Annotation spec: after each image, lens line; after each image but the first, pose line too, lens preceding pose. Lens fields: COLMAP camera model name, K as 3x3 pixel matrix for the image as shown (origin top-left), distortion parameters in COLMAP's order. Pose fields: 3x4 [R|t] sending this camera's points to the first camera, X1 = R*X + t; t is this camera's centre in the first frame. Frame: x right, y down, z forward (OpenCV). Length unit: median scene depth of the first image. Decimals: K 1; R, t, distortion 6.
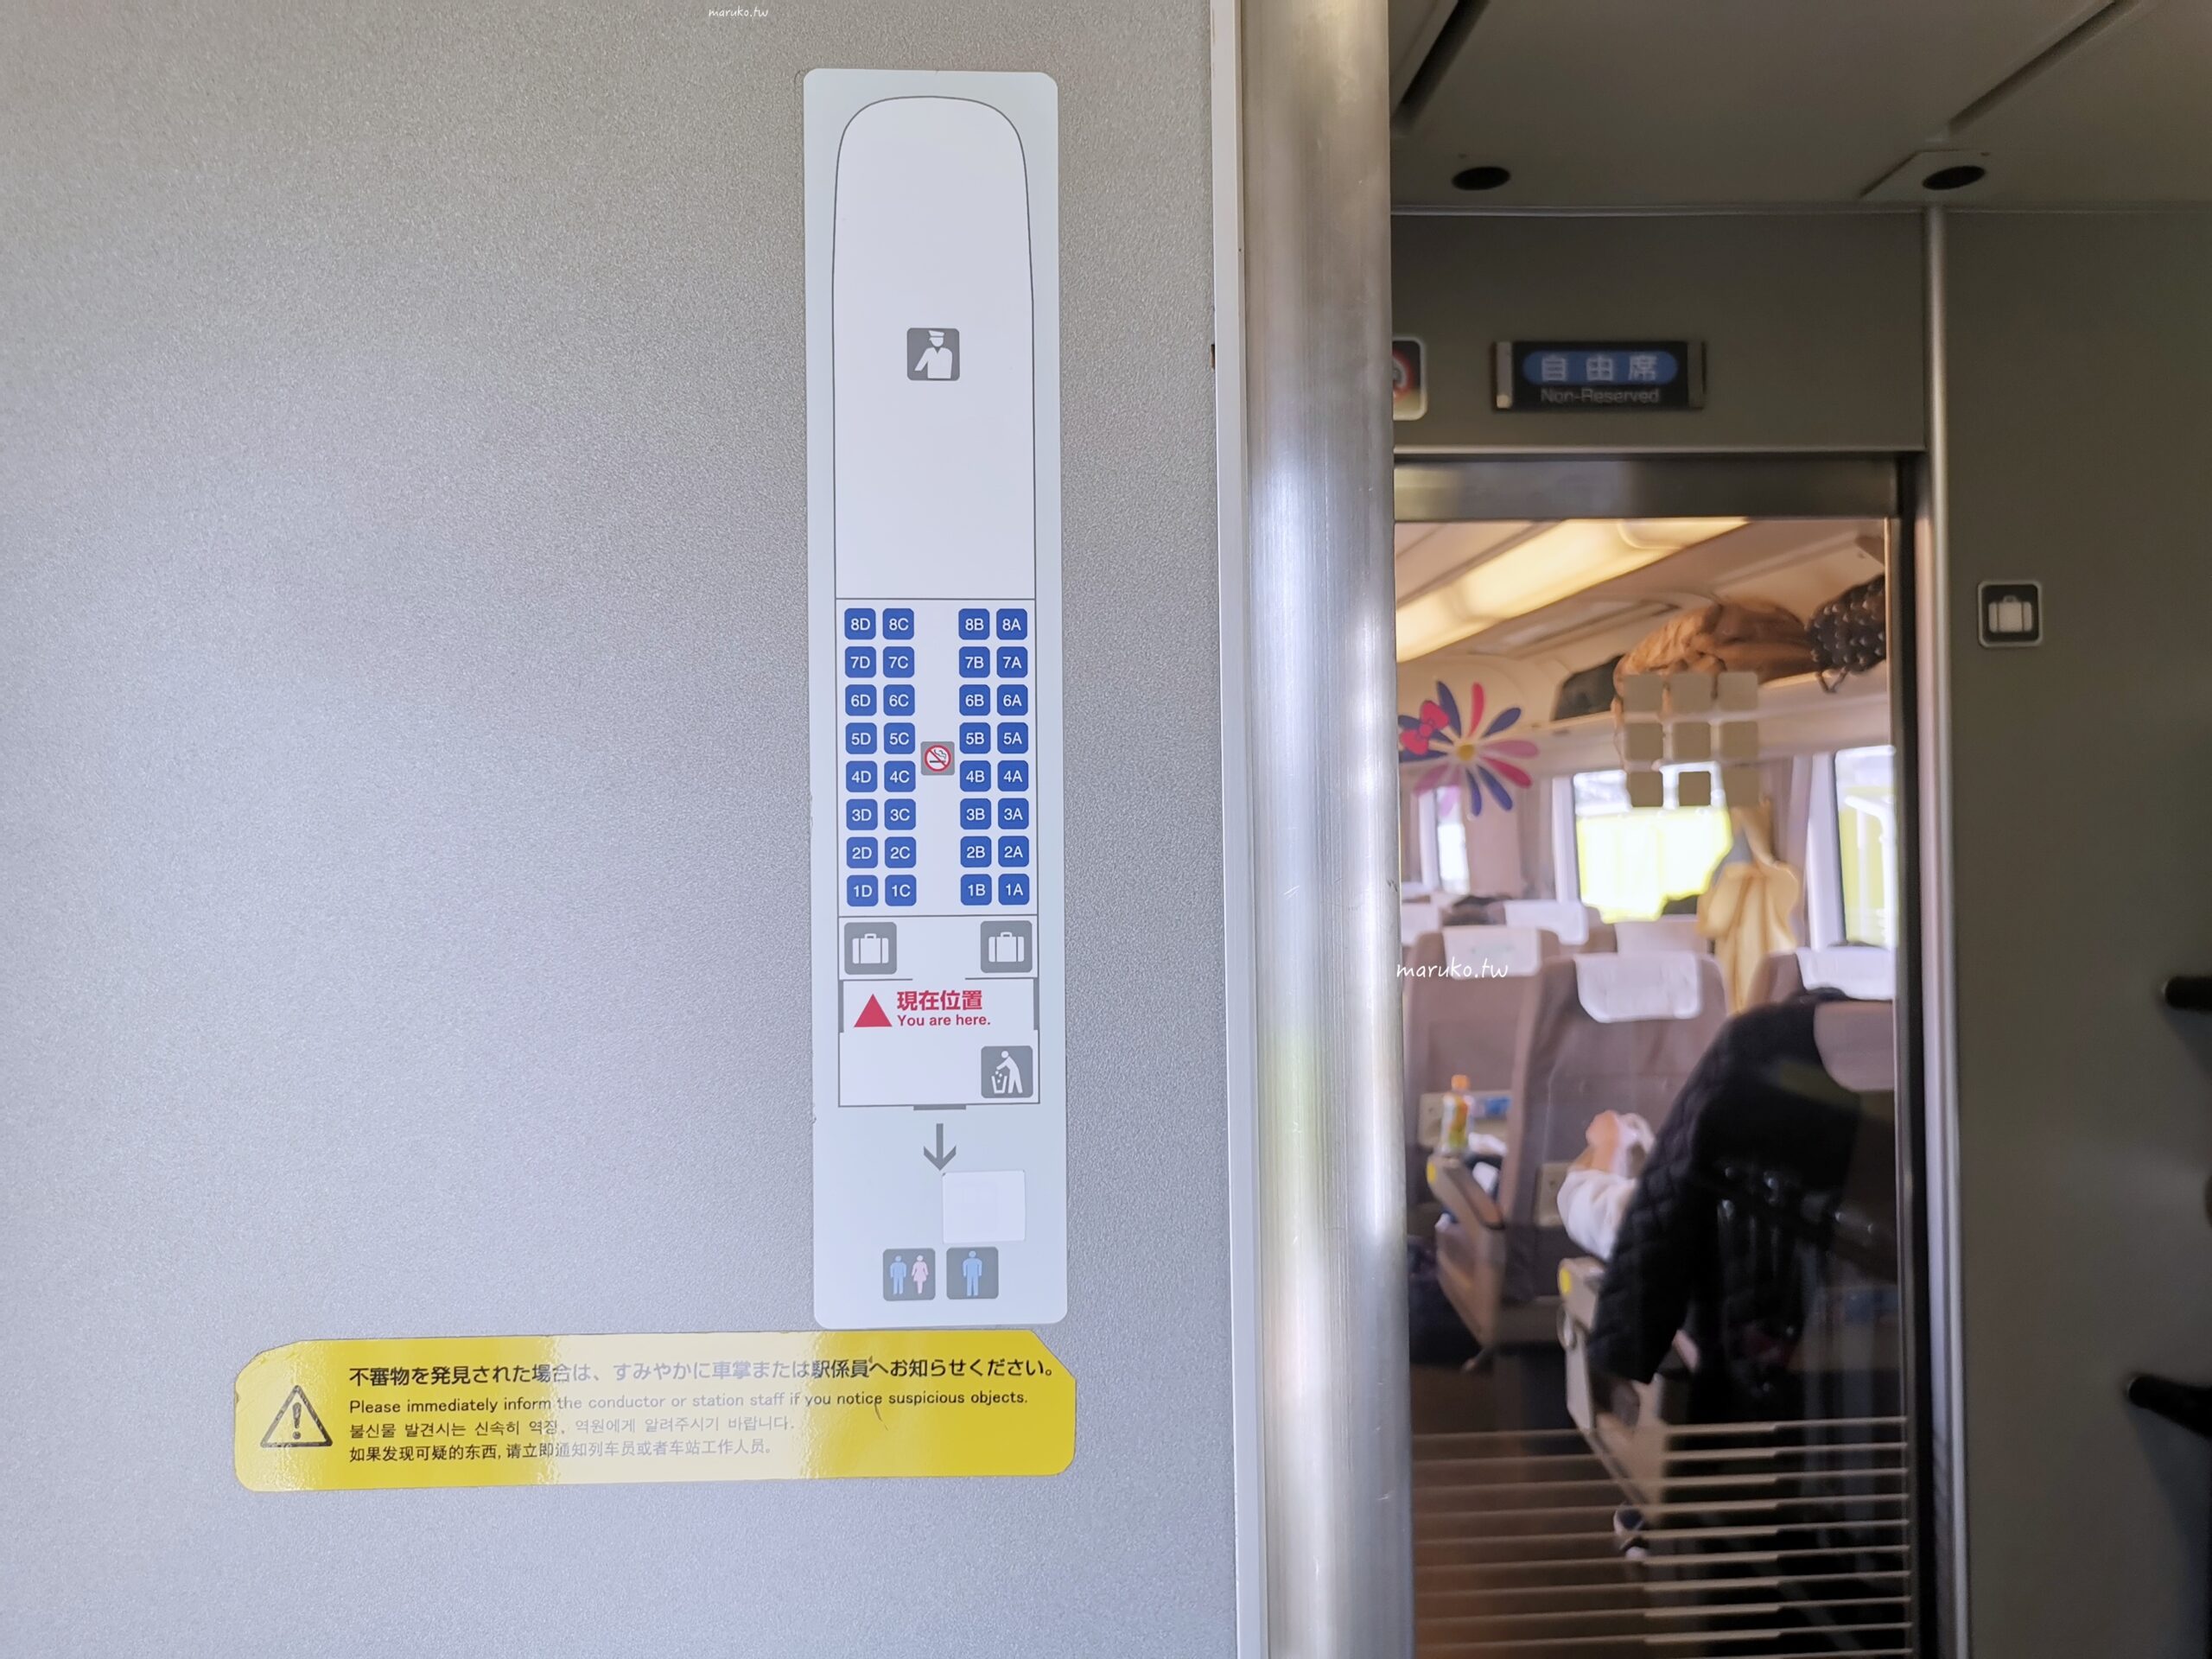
lens RADIAL K [[1778.9, 0, 1114.2], [0, 1778.9, 837.9], [0, 0, 1]] dist [0.070722, -0.045078]
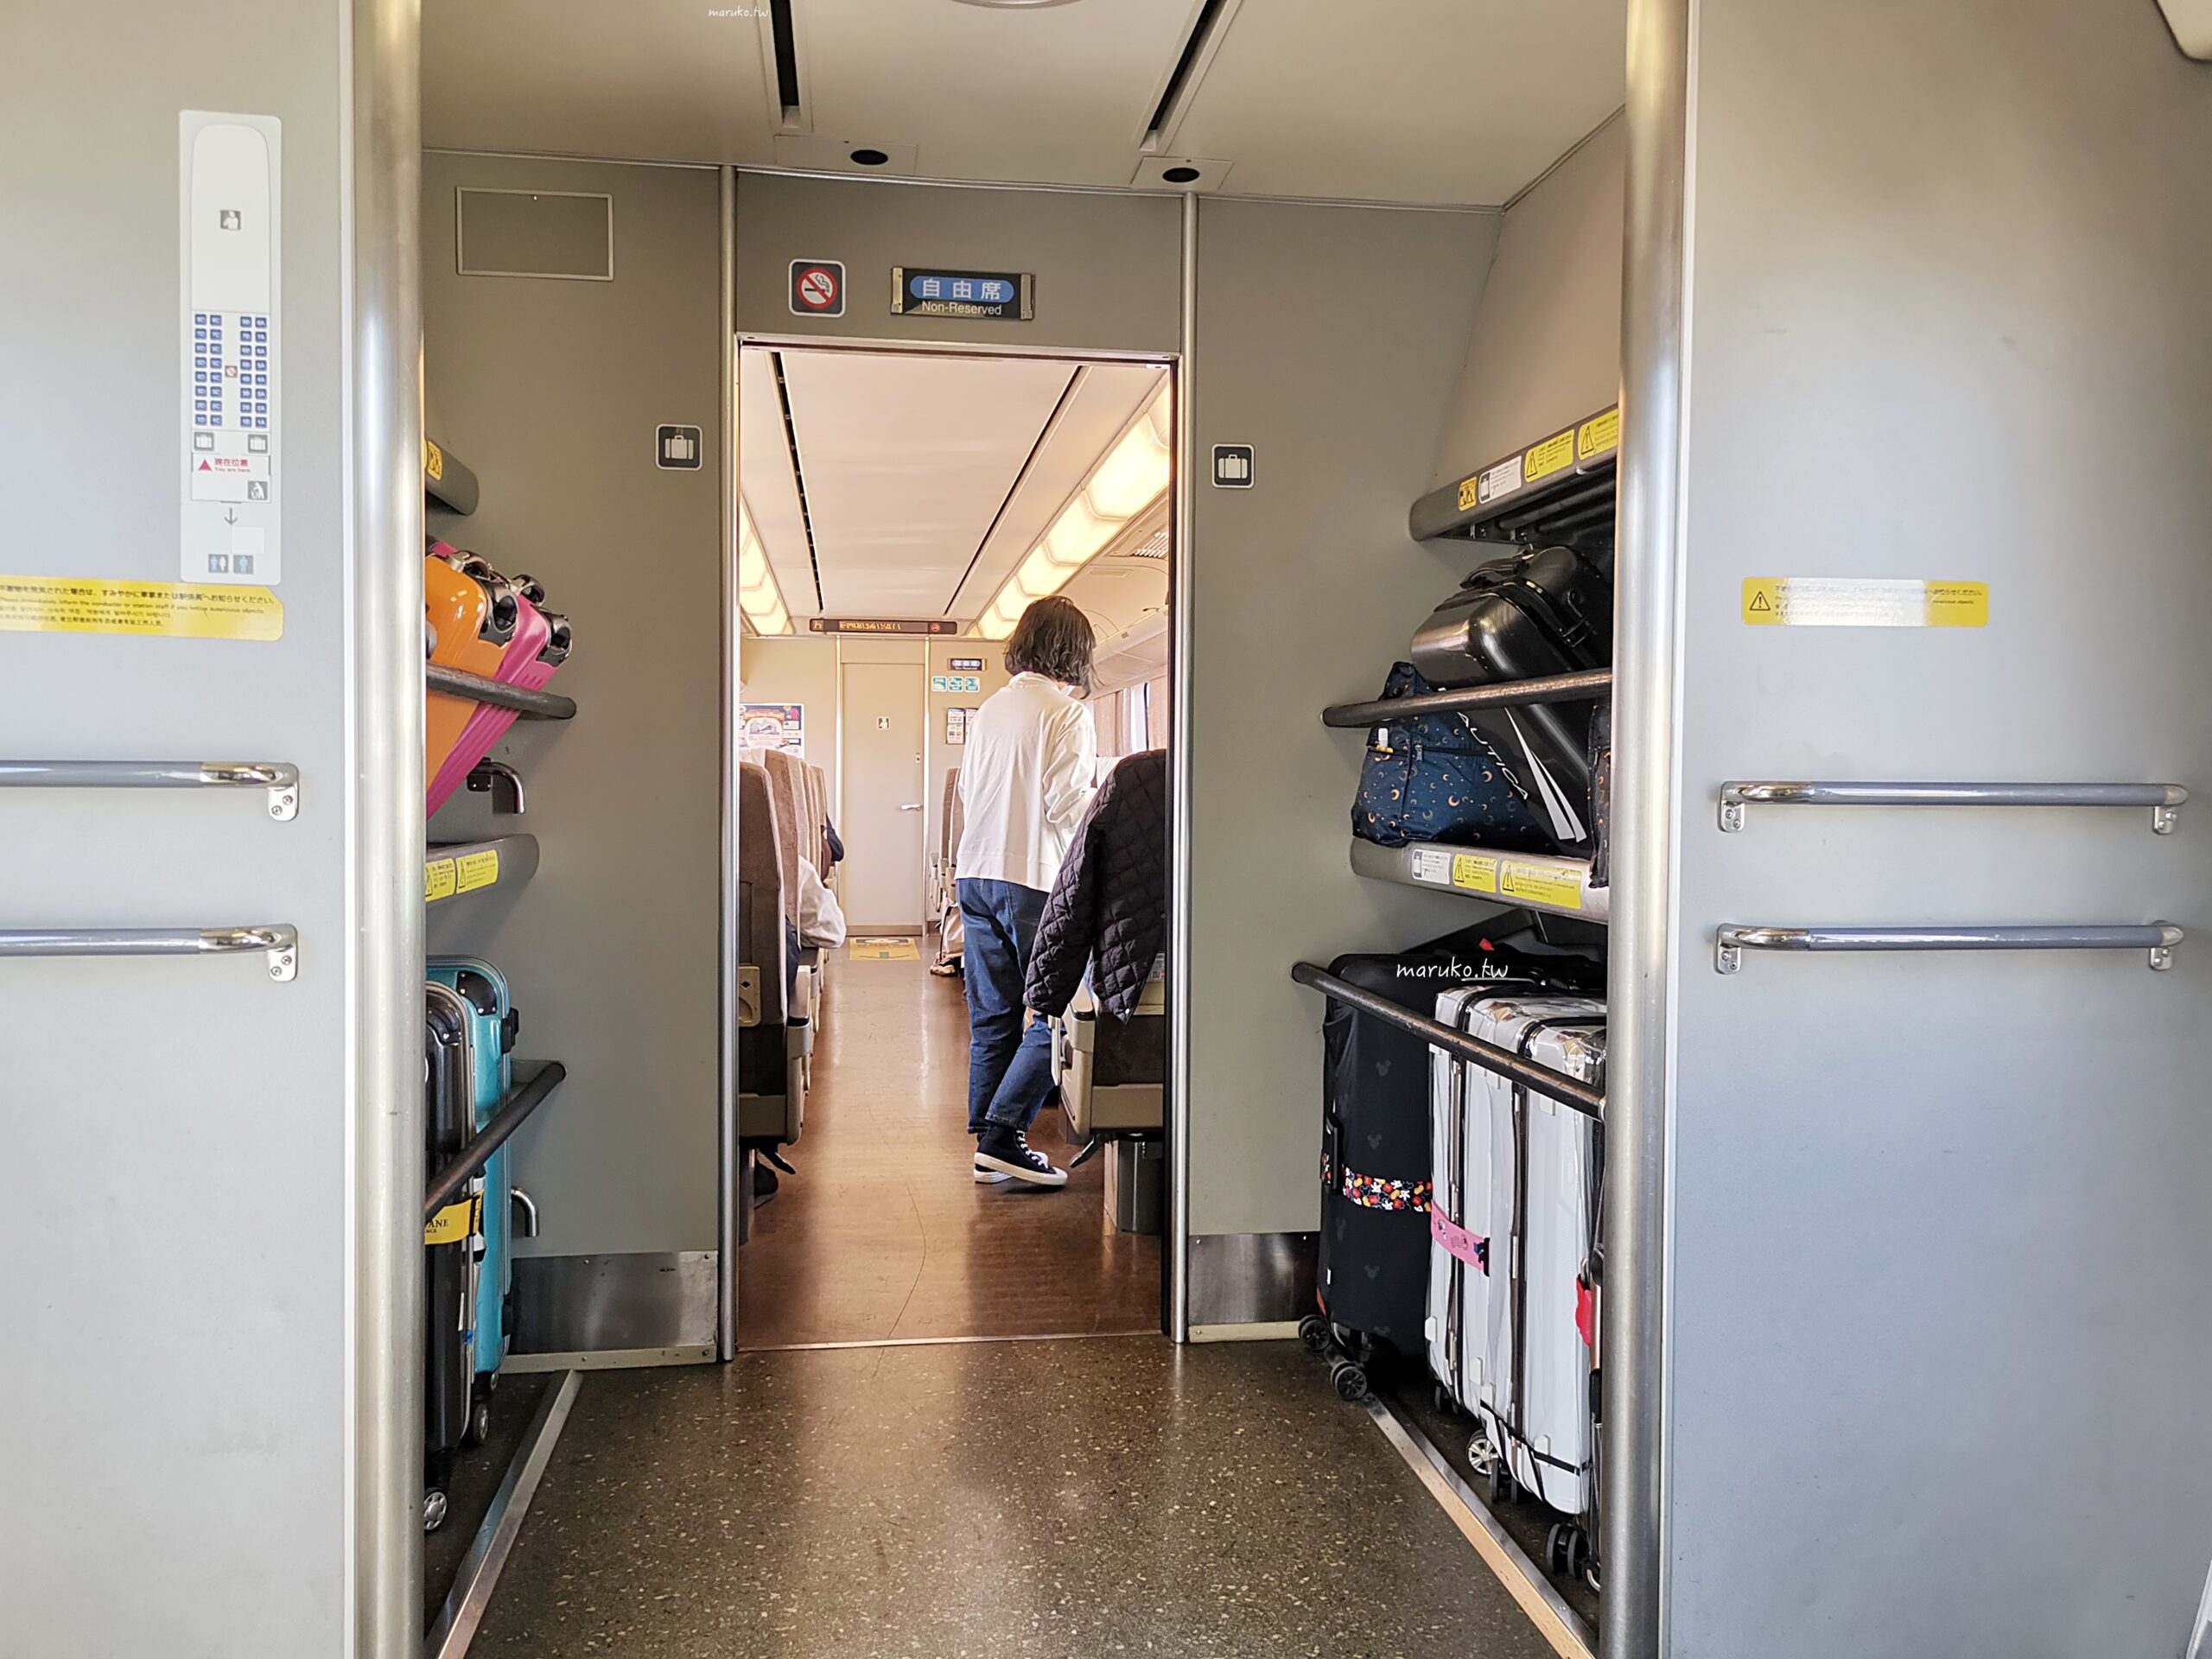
lens RADIAL K [[1778.9, 0, 1091.1], [0, 1778.9, 816.8], [0, 0, 1]] dist [0.070722, -0.045078]
pose [[0.997347, 0.020911, 0.069728, 1.014915], [-0.021906, 0.999668, 0.013542, 0.559663], [-0.069422, -0.015034, 0.997474, -1.811631]]
